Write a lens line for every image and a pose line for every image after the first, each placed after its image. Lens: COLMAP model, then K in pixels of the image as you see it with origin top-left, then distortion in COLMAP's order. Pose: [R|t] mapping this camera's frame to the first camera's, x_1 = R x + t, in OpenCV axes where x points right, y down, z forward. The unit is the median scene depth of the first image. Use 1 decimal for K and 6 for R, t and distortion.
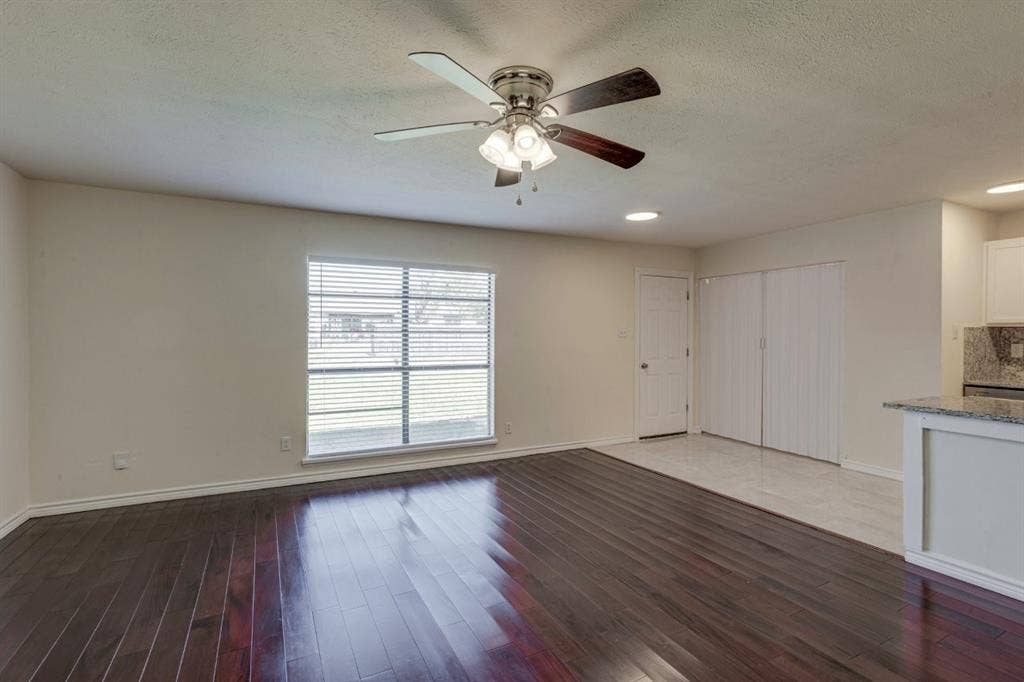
lens RADIAL K [[474.5, 0, 512.0], [0, 474.5, 341.0], [0, 0, 1]] dist [-0.028130, 0.000096]
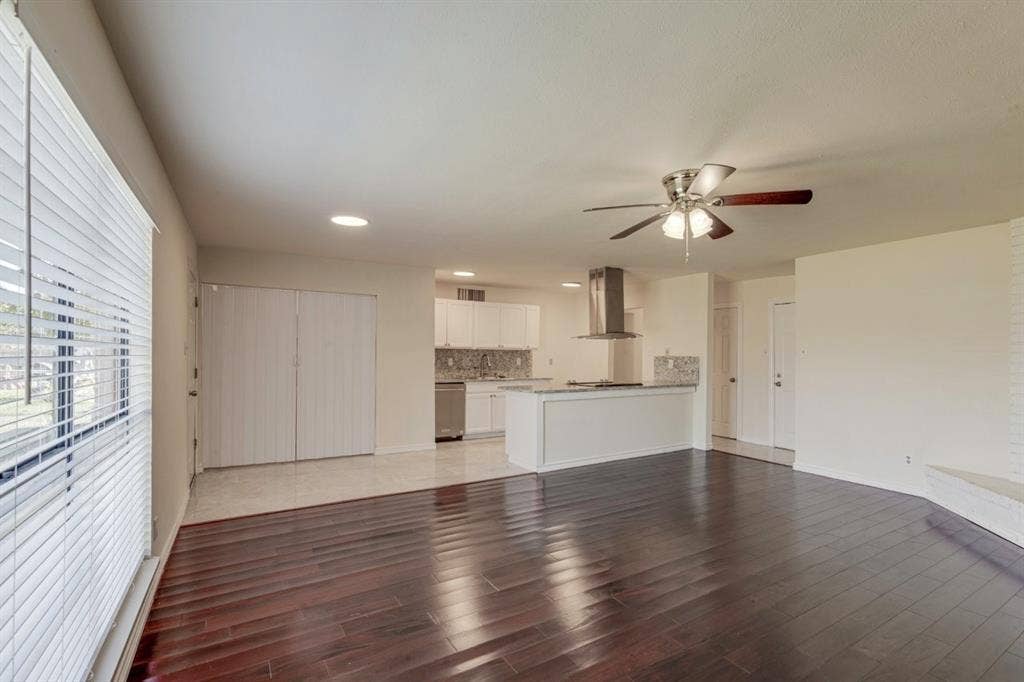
lens RADIAL K [[455.4, 0, 499.5], [0, 455.4, 355.6], [0, 0, 1]] dist [0.000682, 0.000069]
pose [[-0.059139, -0.002767, 0.998246, -0.565671], [0.004977, 0.999983, 0.003067, -0.007529], [-0.998237, 0.005149, -0.059124, 0.711871]]
